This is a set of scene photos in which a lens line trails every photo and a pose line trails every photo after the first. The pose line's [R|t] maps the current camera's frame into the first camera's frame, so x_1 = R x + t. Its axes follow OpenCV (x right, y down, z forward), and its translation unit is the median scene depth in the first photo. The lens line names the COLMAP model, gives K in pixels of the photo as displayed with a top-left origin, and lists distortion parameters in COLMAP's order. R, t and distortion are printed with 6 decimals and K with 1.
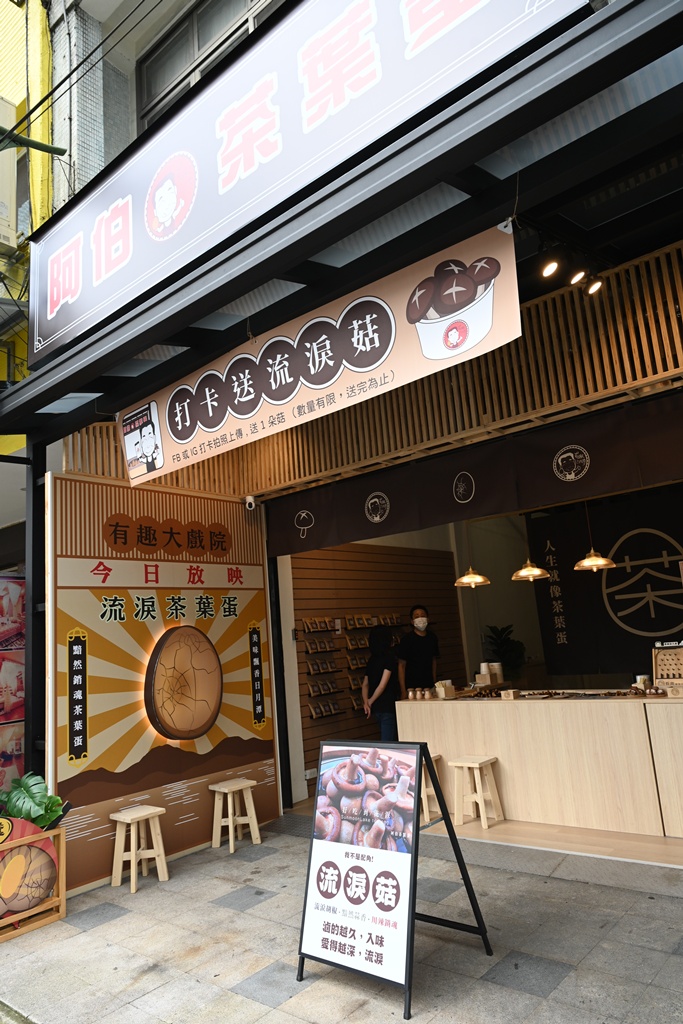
lens RADIAL K [[685.7, 0, 341.8], [0, 685.7, 509.9], [0, 0, 1]] dist [0.006712, 0.003462]
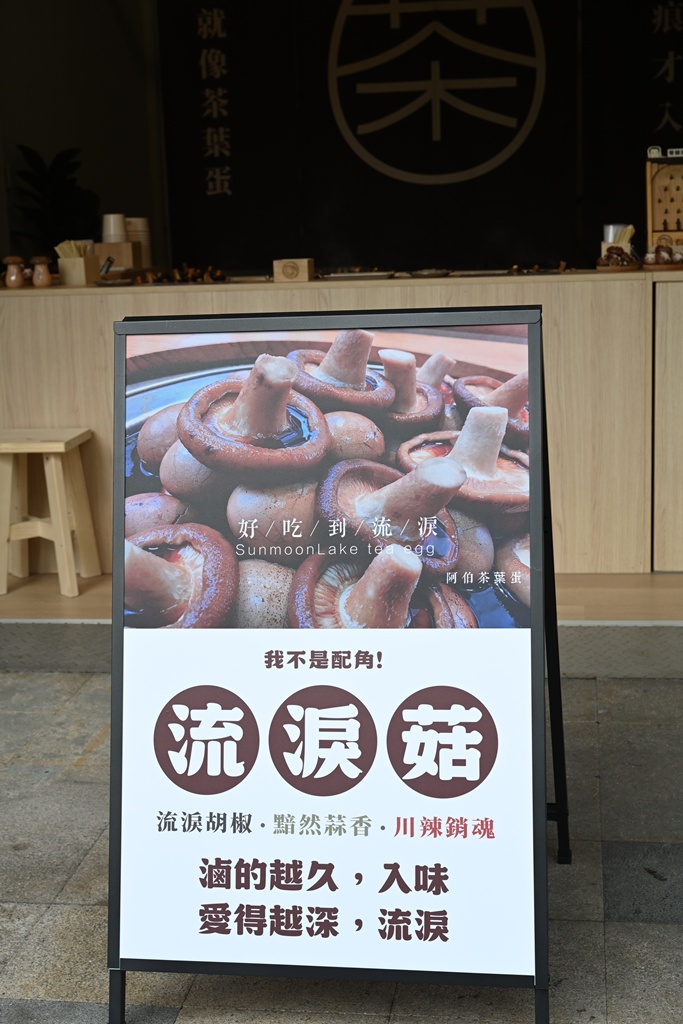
lens RADIAL K [[1541.7, 0, 341.6], [0, 1541.7, 512.8], [0, 0, 1]] dist [0.006381, 0.000000]
pose [[0.843696, -0.051499, 0.534345, -0.333247], [-0.135406, 0.942787, 0.304662, 0.226557], [-0.519463, -0.329395, 0.788452, 0.463112]]
